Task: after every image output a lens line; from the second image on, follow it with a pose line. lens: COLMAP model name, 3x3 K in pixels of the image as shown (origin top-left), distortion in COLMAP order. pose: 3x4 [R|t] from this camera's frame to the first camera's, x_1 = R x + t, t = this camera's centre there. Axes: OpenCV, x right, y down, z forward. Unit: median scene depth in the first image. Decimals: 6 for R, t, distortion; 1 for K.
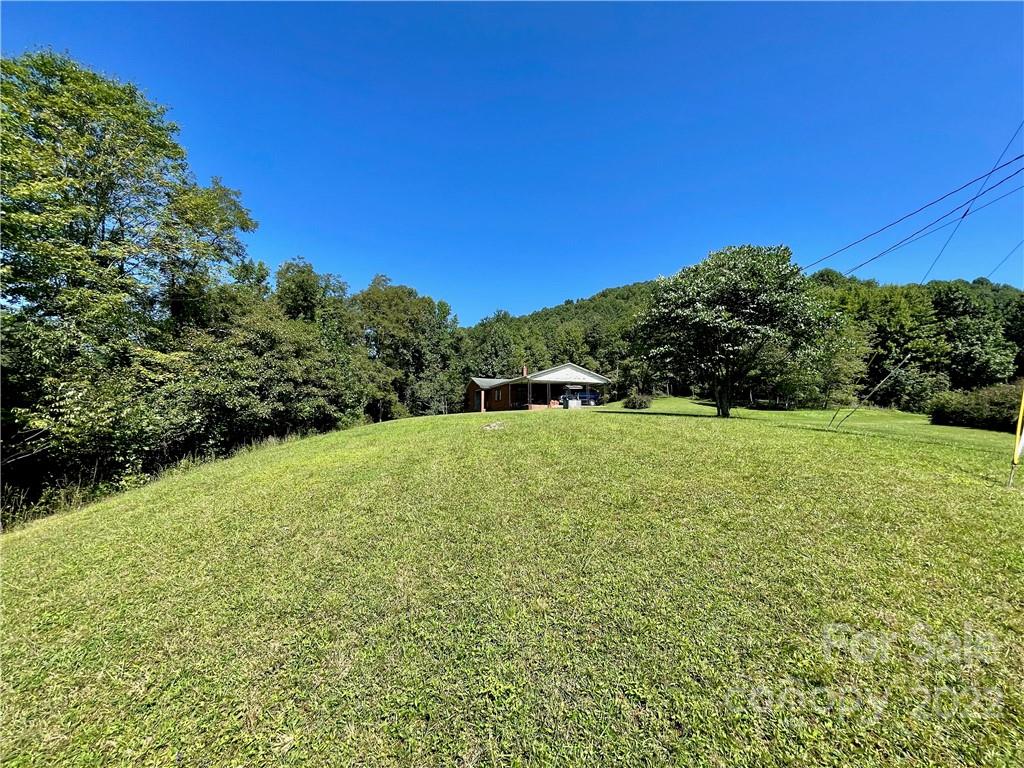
lens RADIAL K [[411.0, 0, 511.3], [0, 411.0, 384.9], [0, 0, 1]] dist [-0.000677, 0.000298]
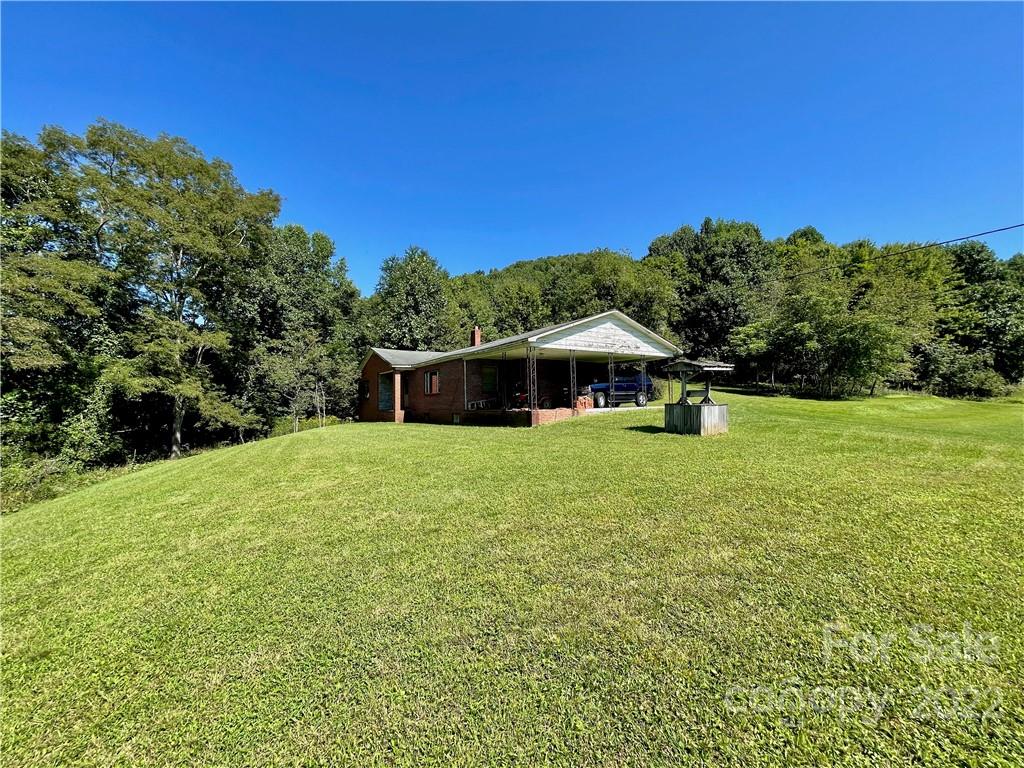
lens RADIAL K [[411.0, 0, 511.4], [0, 411.0, 384.4], [0, 0, 1]] dist [-0.000677, 0.000298]
pose [[0.971142, -0.011019, 0.238246, -0.045059], [-0.000330, 0.998869, 0.047543, 0.002972], [-0.238501, -0.046249, 0.970040, 0.408068]]
